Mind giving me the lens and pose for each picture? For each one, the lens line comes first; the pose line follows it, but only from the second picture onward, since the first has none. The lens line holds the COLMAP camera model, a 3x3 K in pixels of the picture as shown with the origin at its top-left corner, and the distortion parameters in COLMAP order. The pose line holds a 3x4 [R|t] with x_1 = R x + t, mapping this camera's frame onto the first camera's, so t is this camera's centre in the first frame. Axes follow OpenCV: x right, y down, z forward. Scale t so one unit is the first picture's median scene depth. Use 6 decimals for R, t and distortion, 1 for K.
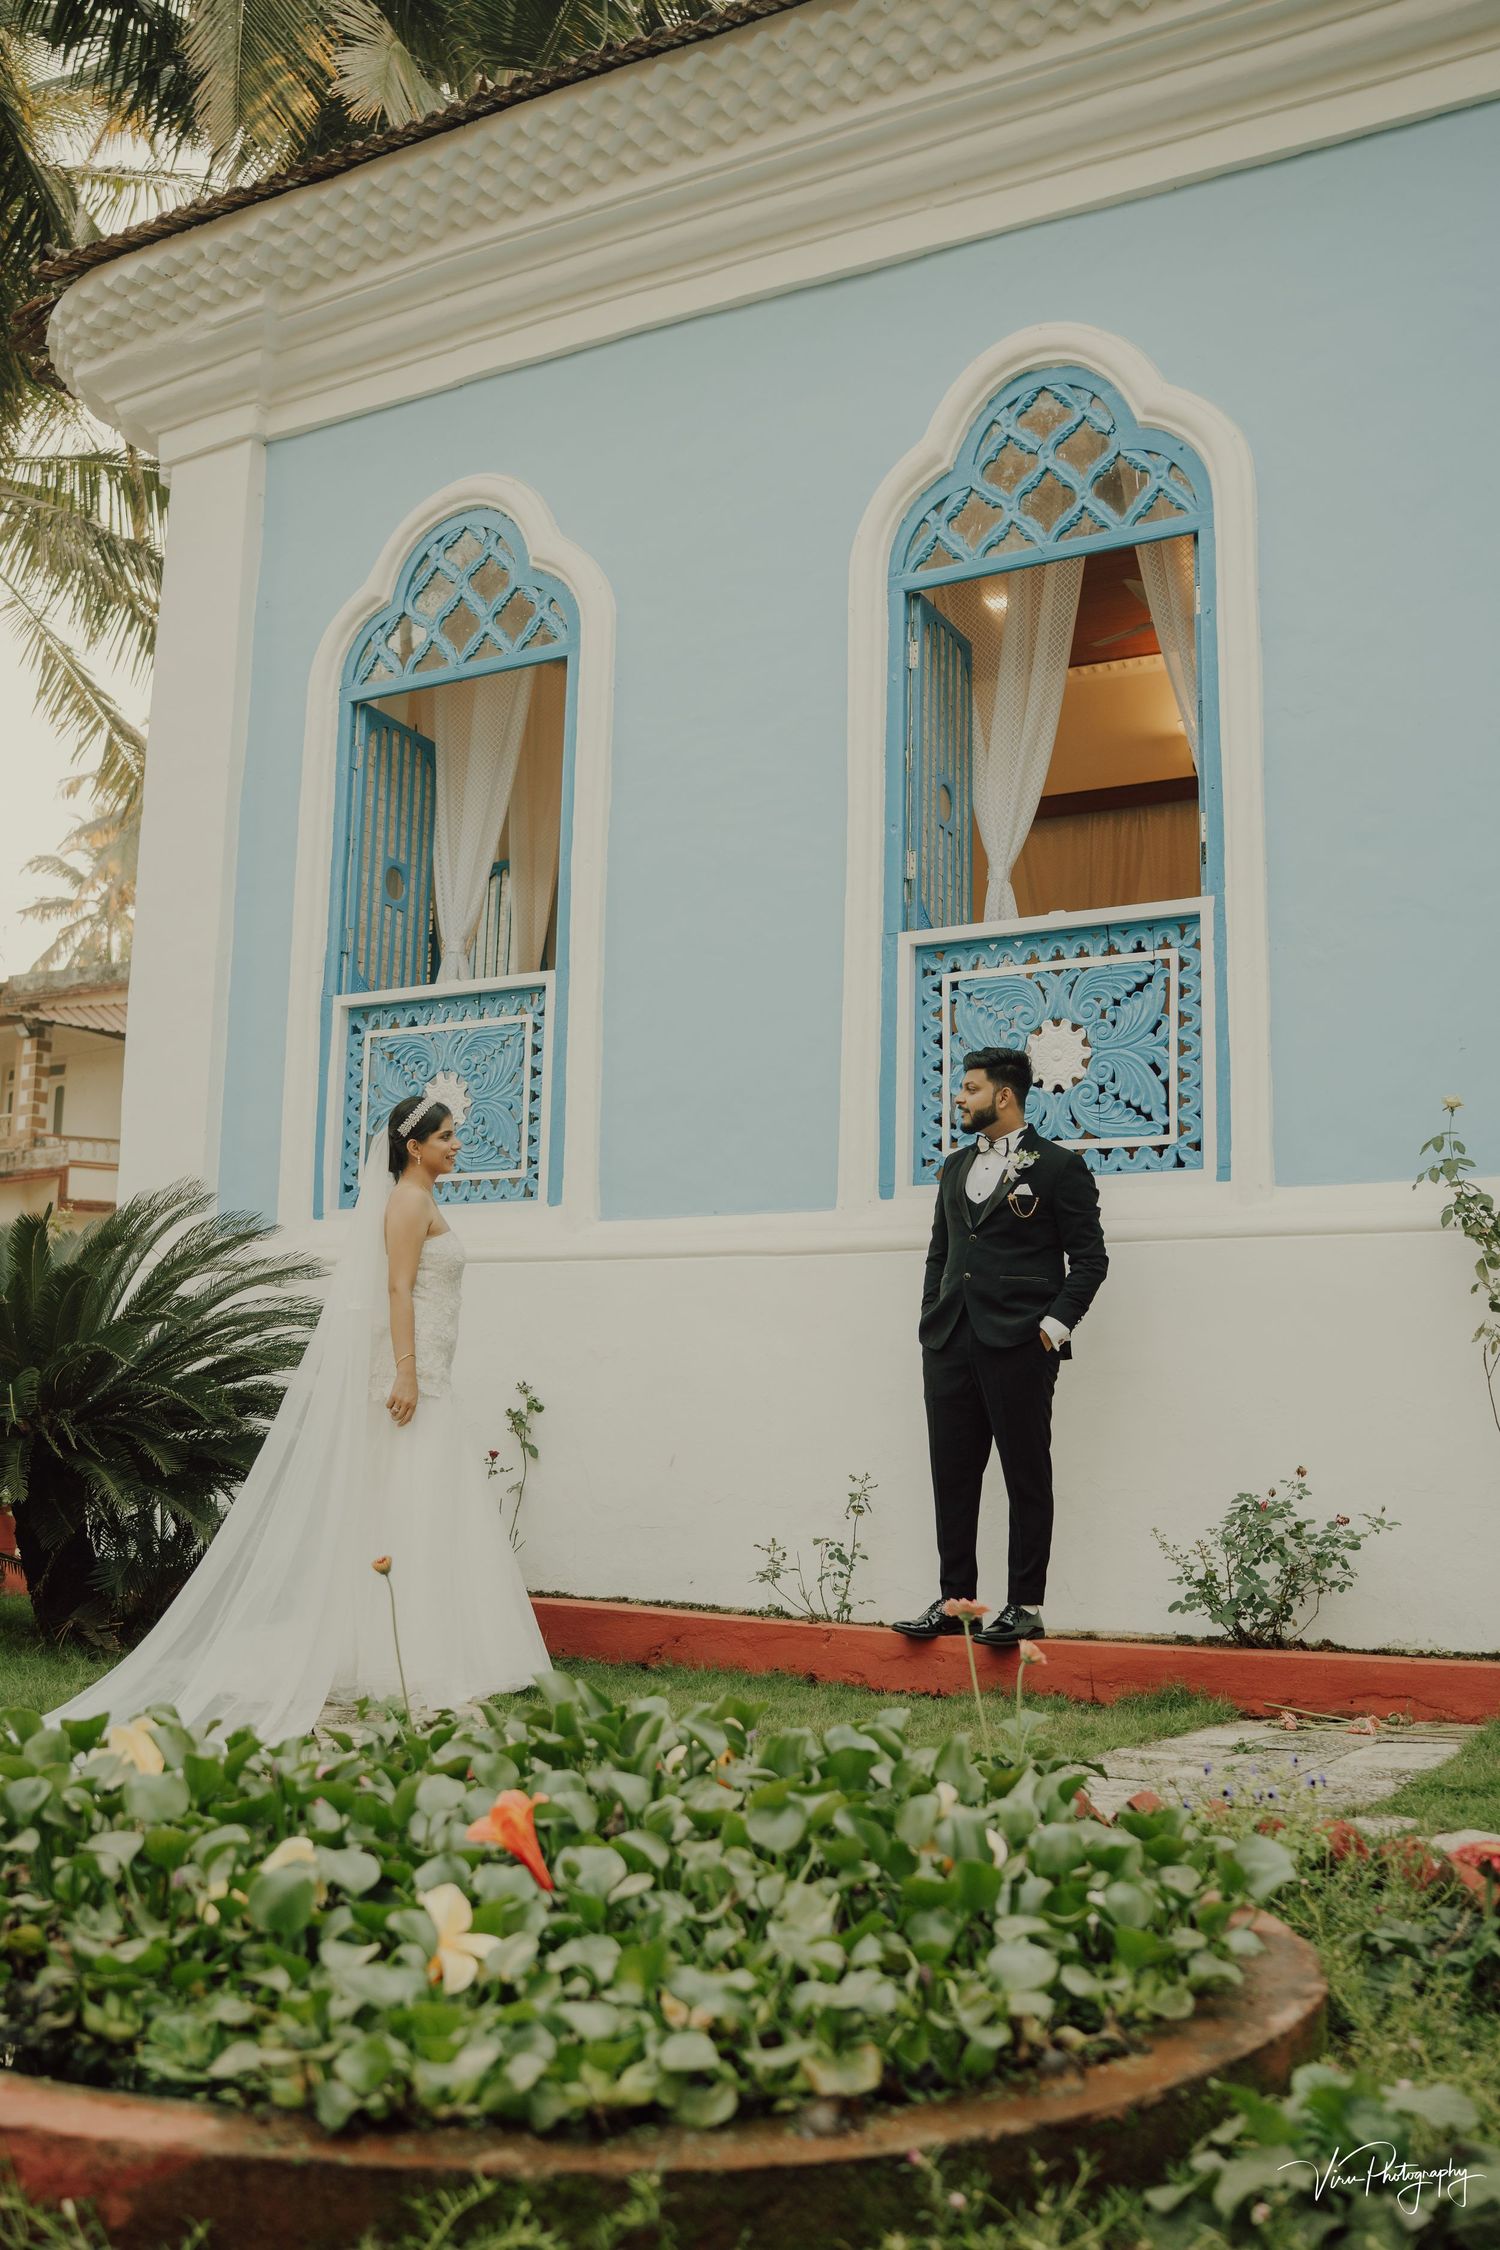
lens RADIAL K [[2139.3, 0, 750.0], [0, 2139.3, 1125.0], [0, 0, 1]] dist [-0.094825, 0.007650]
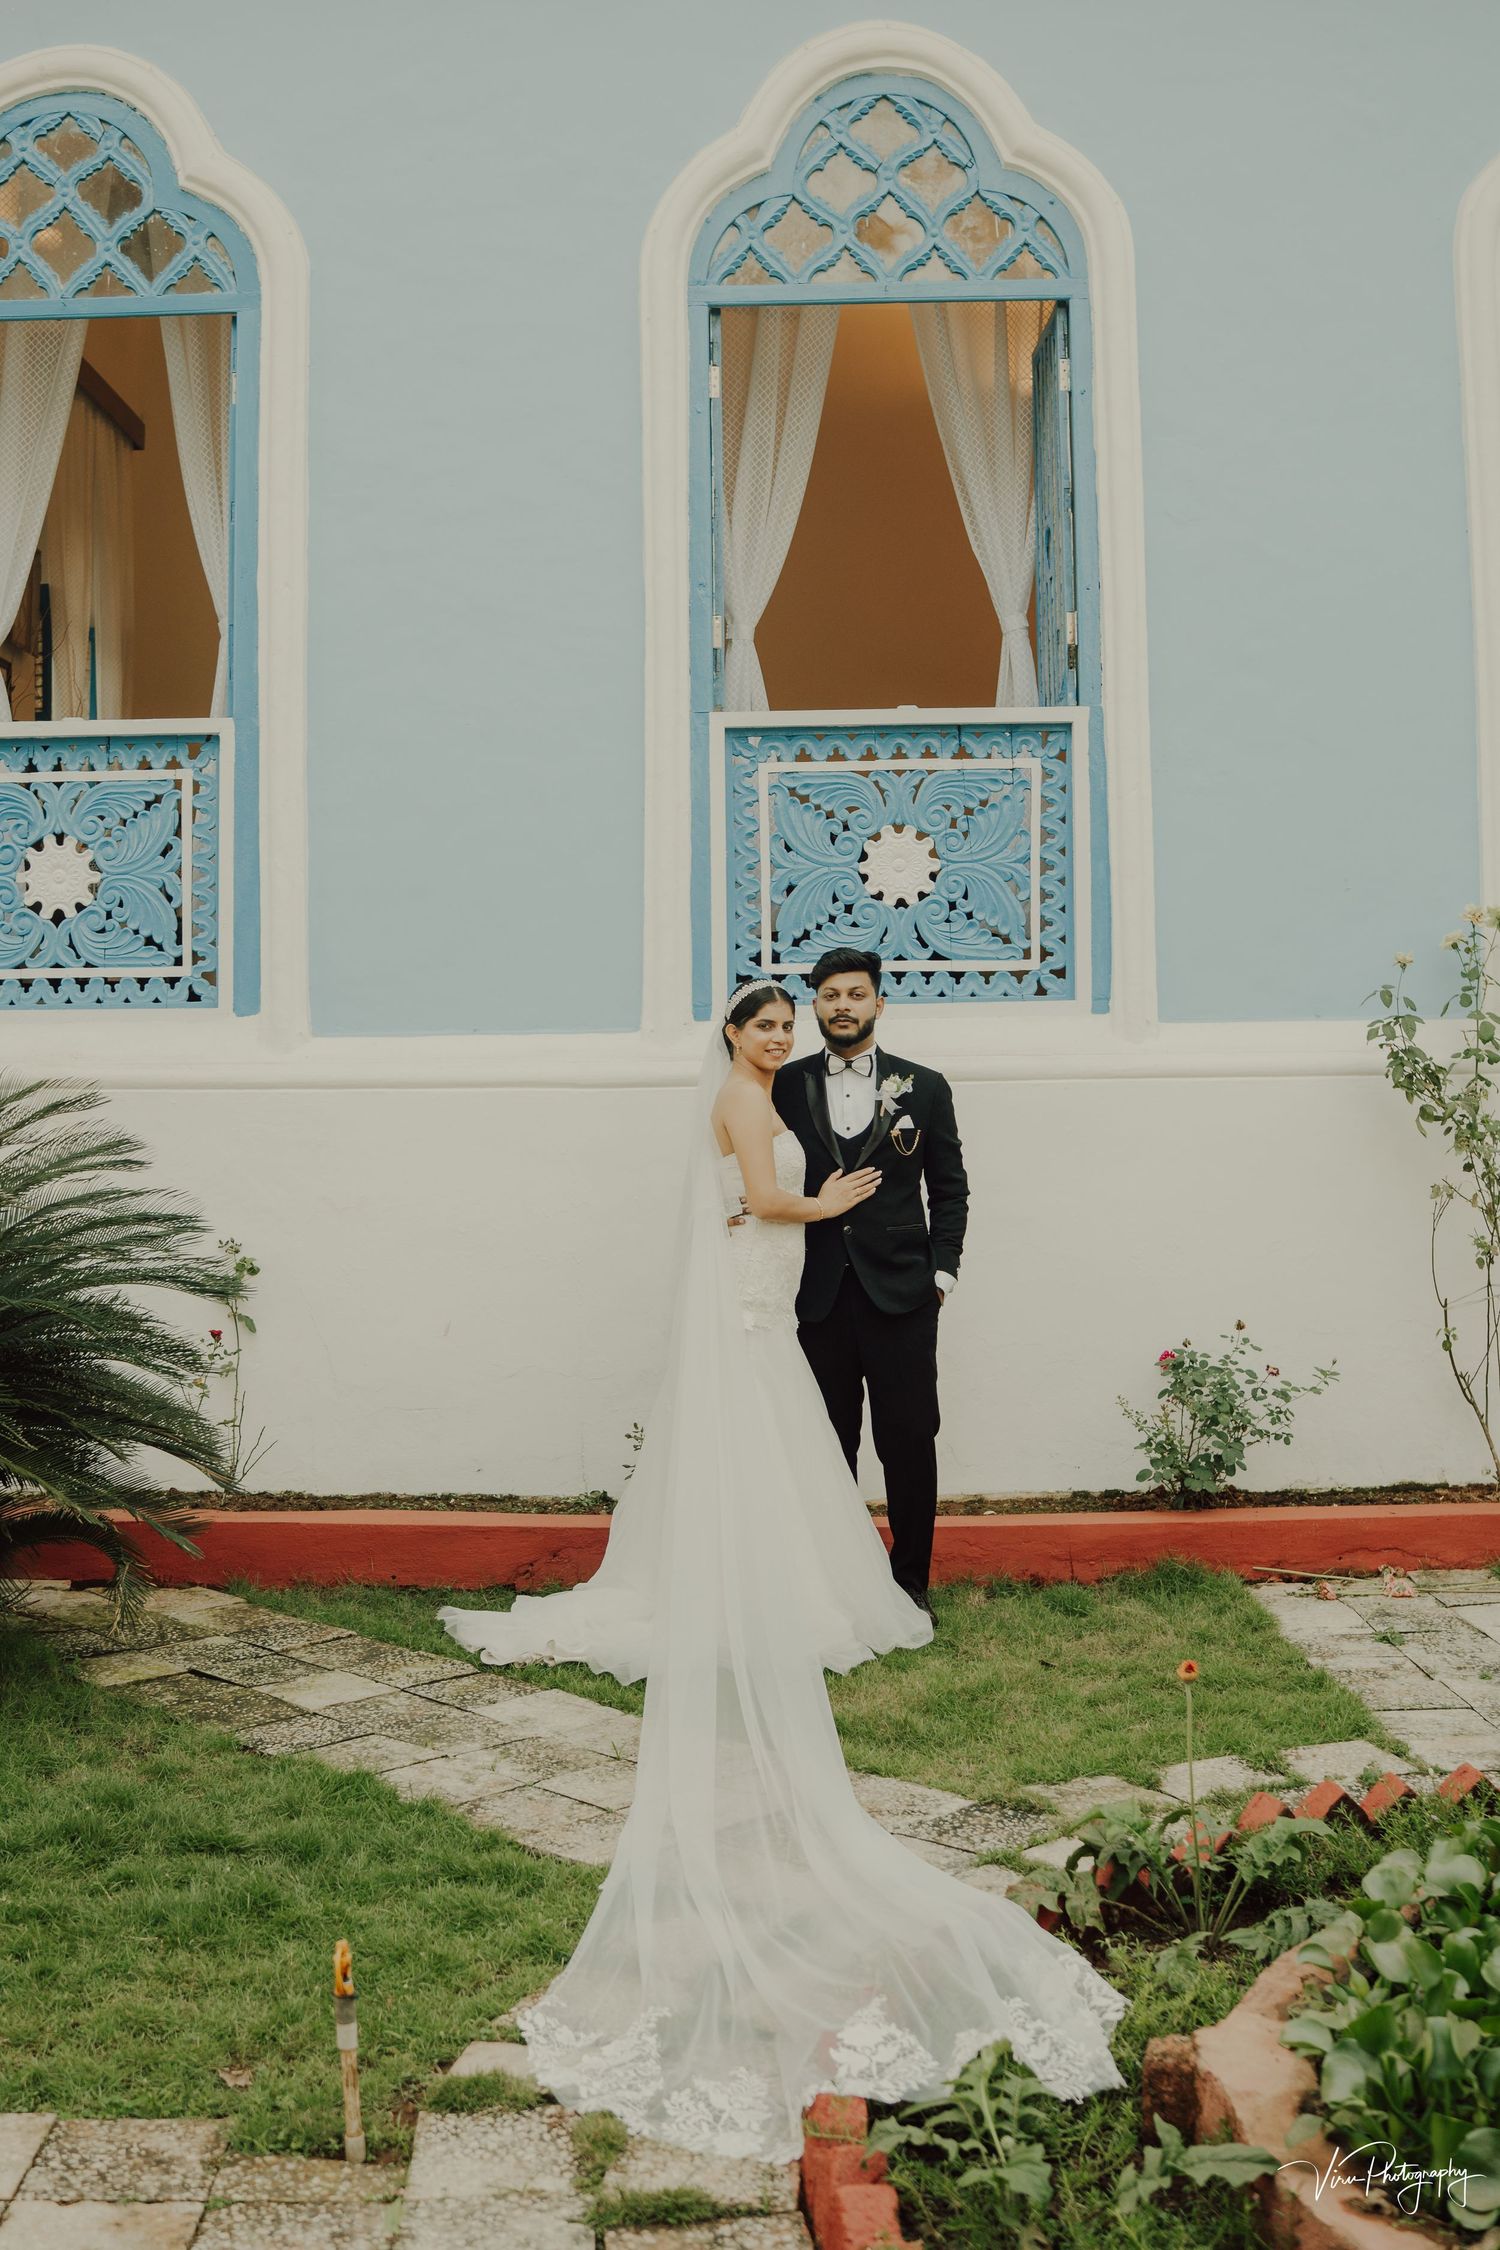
lens RADIAL K [[2197.5, 0, 746.5], [0, 2197.5, 1177.5], [0, 0, 1]] dist [-0.059979, -0.002380]
pose [[0.868047, -0.002363, 0.496477, -0.364192], [-0.045226, 0.995455, 0.083812, 0.023110], [-0.494418, -0.095206, 0.863994, 0.217715]]
